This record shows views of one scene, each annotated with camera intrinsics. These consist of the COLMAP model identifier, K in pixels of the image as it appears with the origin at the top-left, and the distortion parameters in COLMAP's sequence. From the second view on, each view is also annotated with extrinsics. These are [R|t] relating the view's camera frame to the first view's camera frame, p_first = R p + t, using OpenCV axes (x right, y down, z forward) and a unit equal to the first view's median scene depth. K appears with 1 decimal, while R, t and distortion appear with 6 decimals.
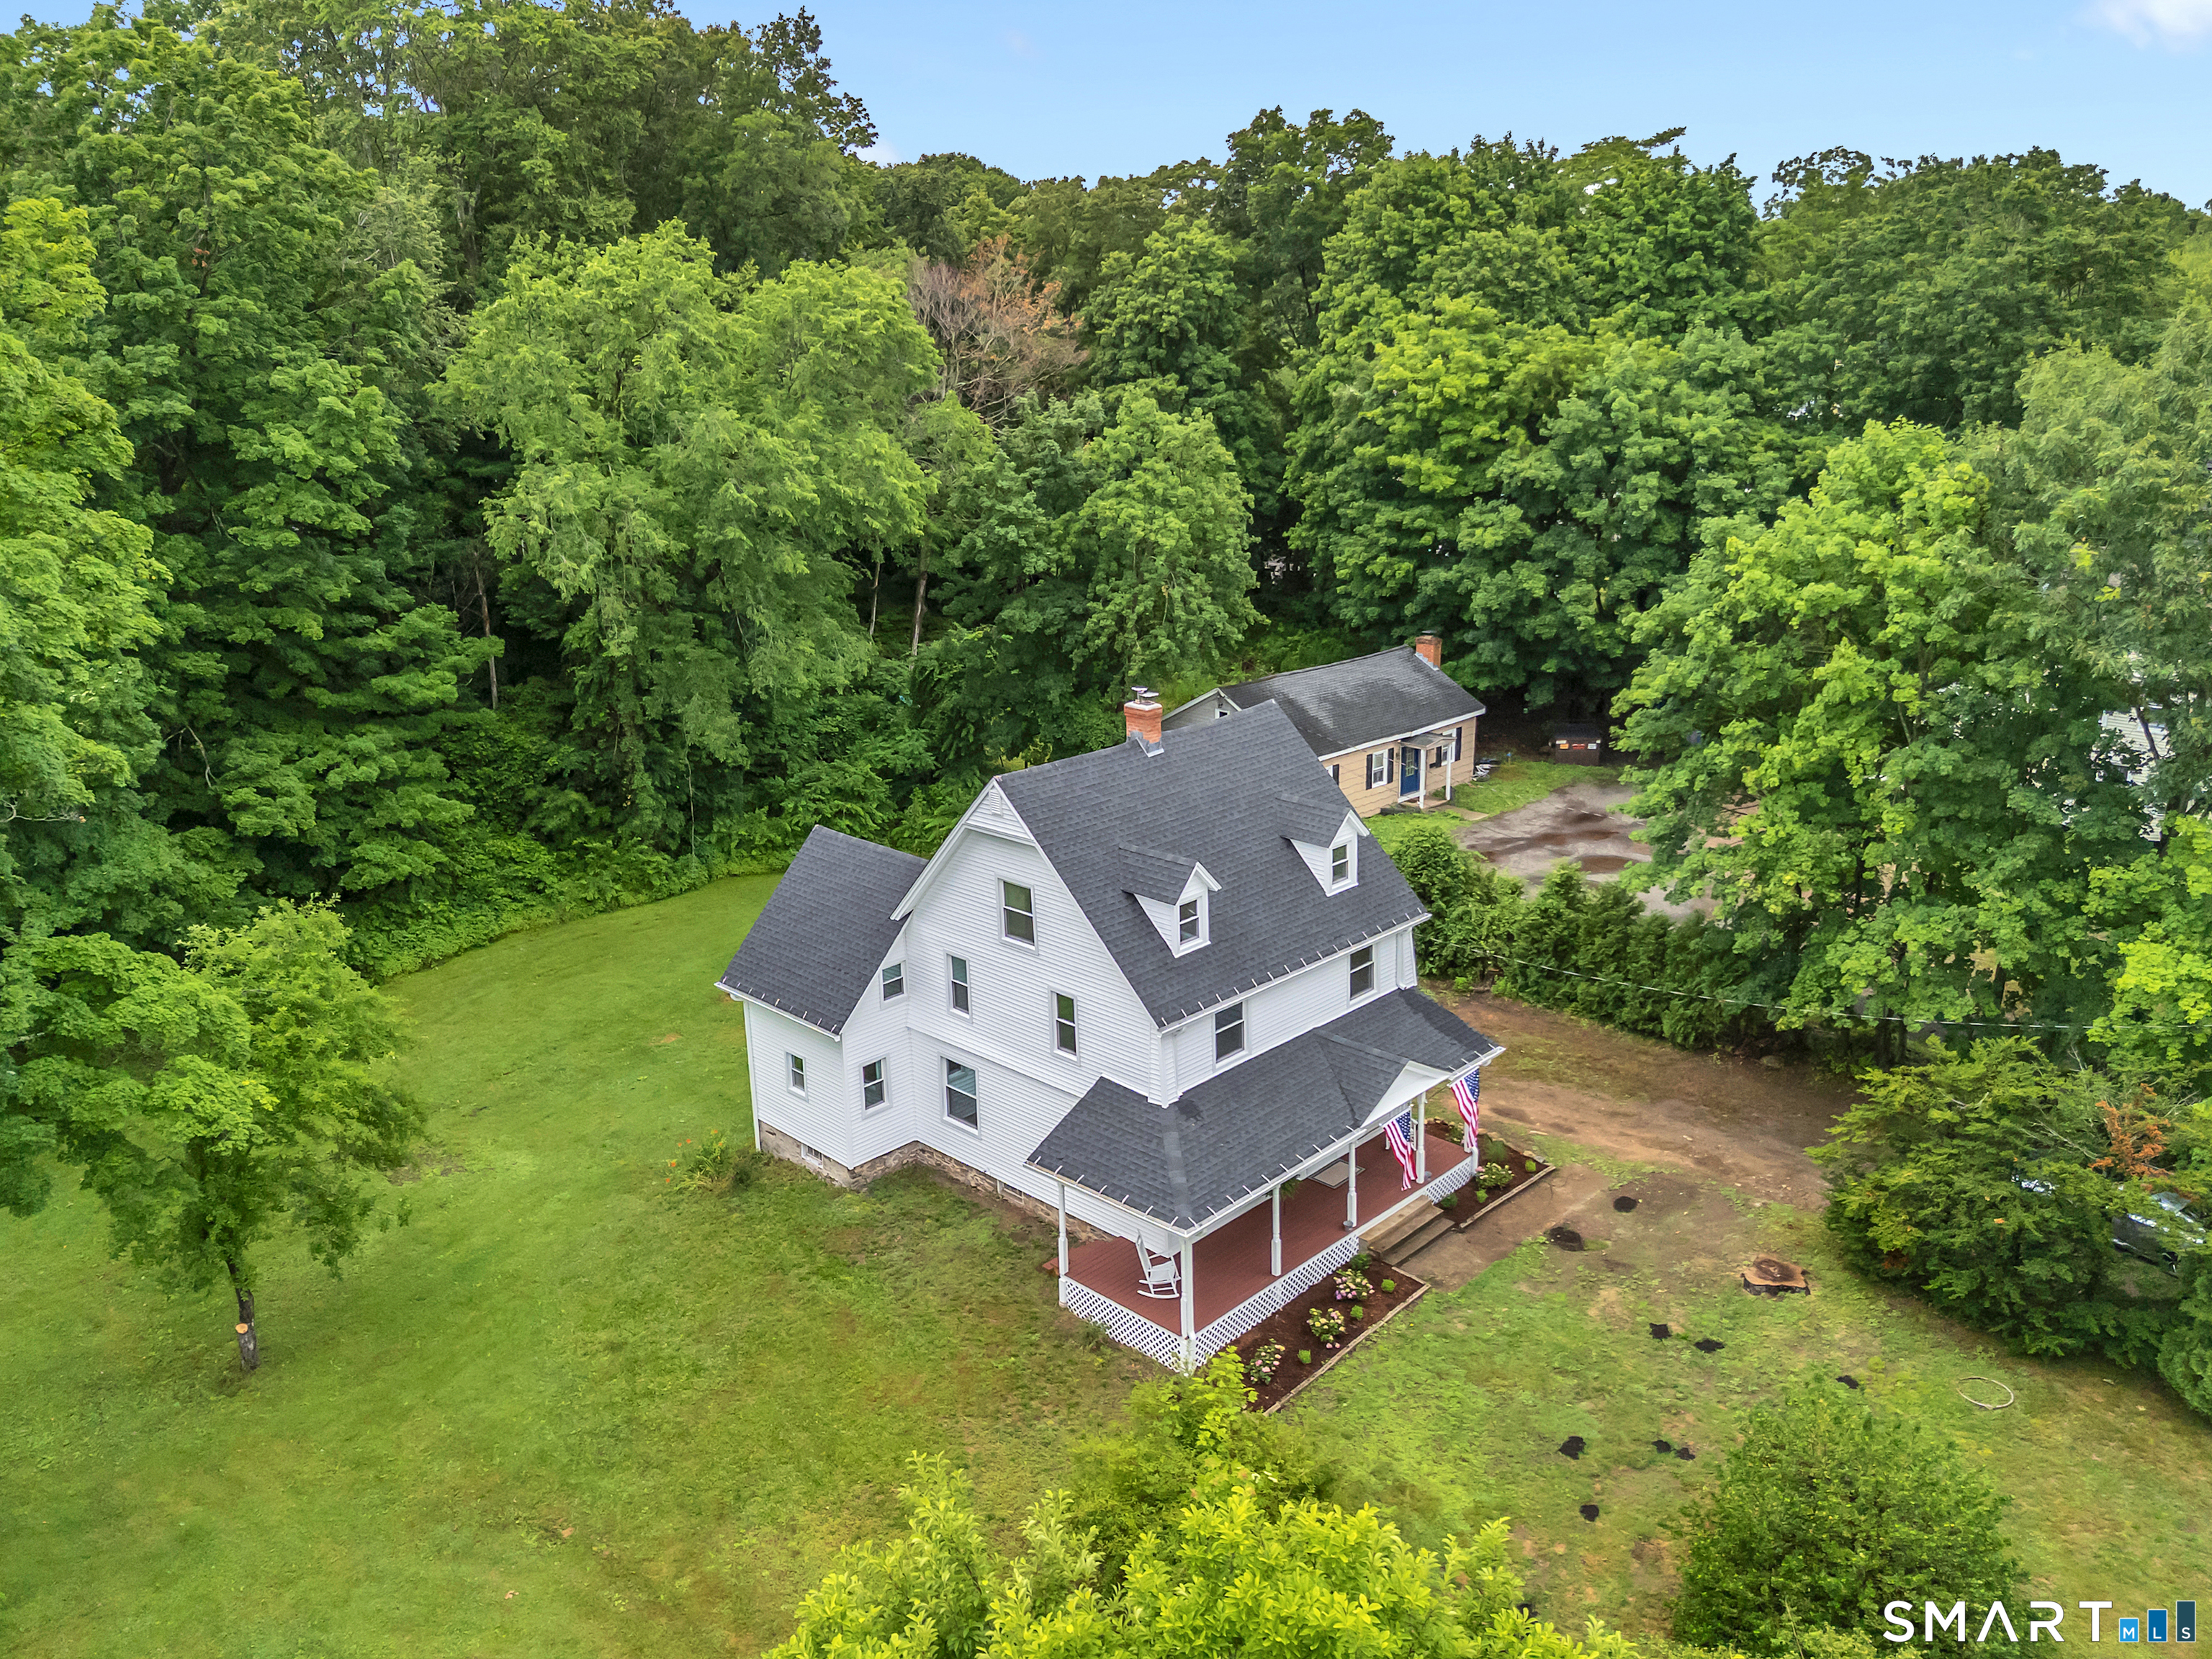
lens RADIAL K [[1655.1, 0, 1106.0], [0, 1655.1, 829.5], [0, 0, 1]] dist [0.098810, -0.107544]
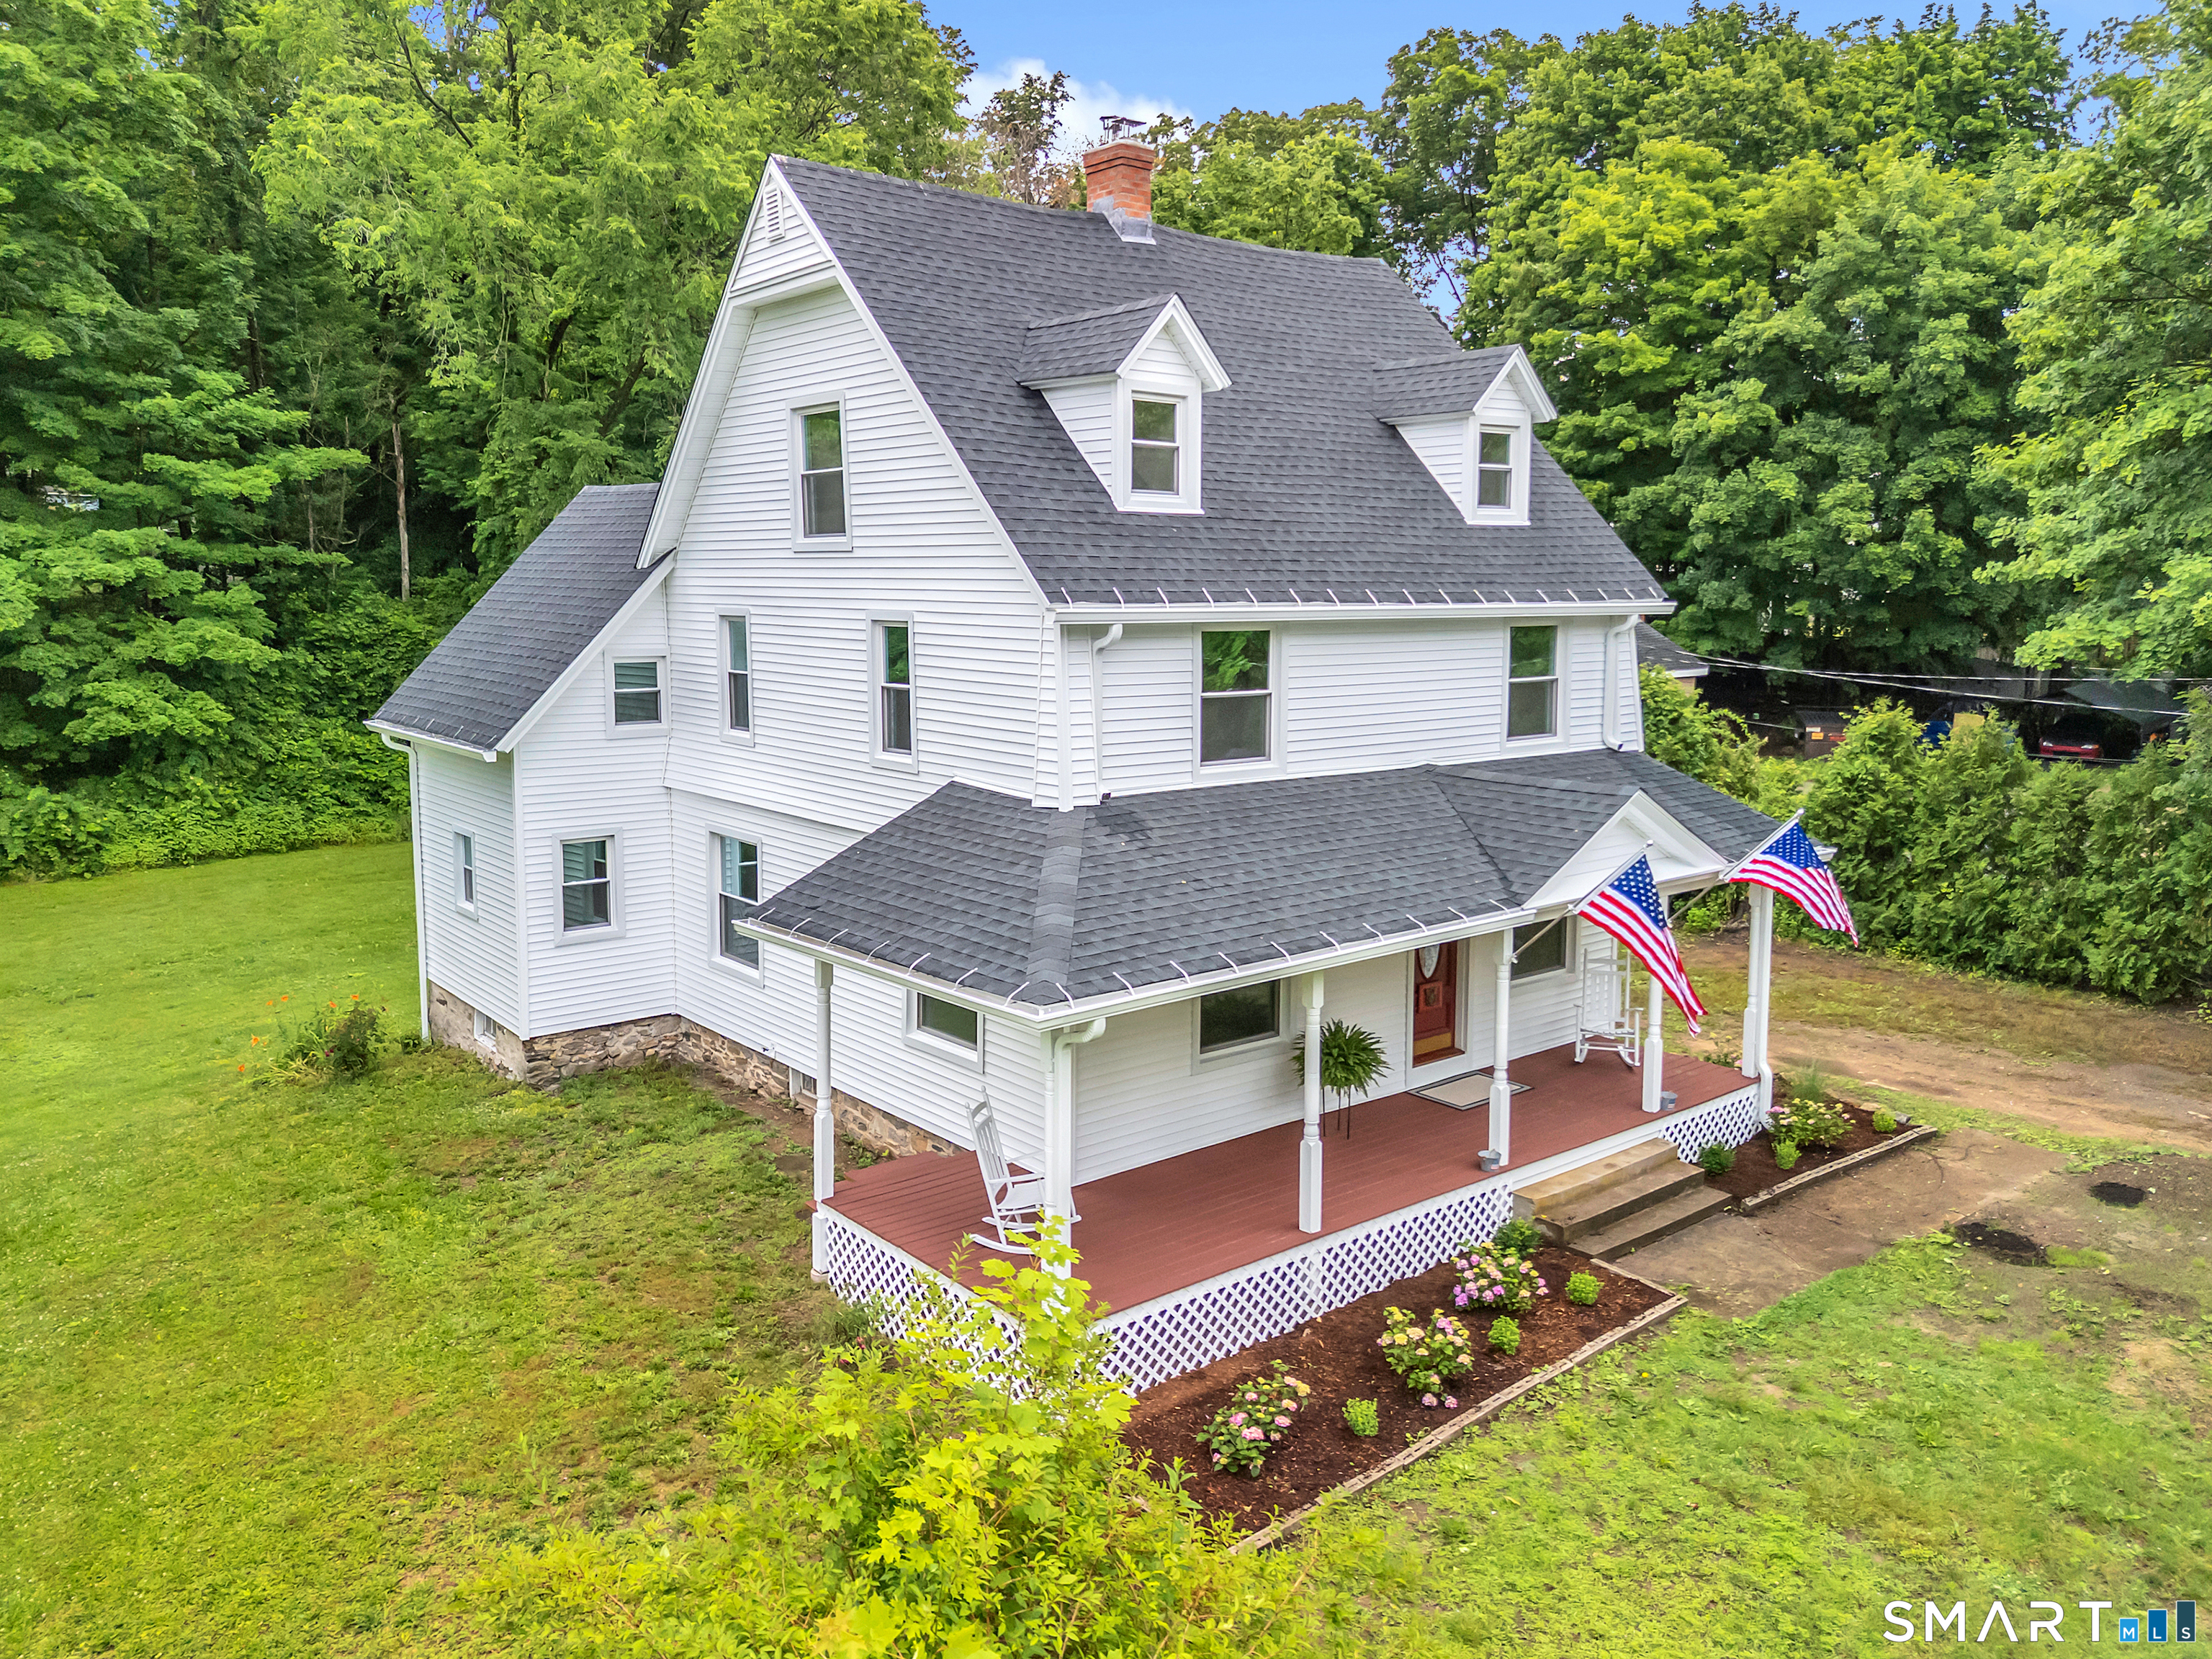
lens RADIAL K [[1615.2, 0, 1103.1], [0, 1615.2, 802.6], [0, 0, 1]] dist [0.066966, -0.043721]
pose [[0.993302, 0.041863, -0.107694, 0.071962], [-0.058056, 0.986685, -0.151929, 0.180632], [0.099900, 0.157164, 0.982507, 0.461149]]
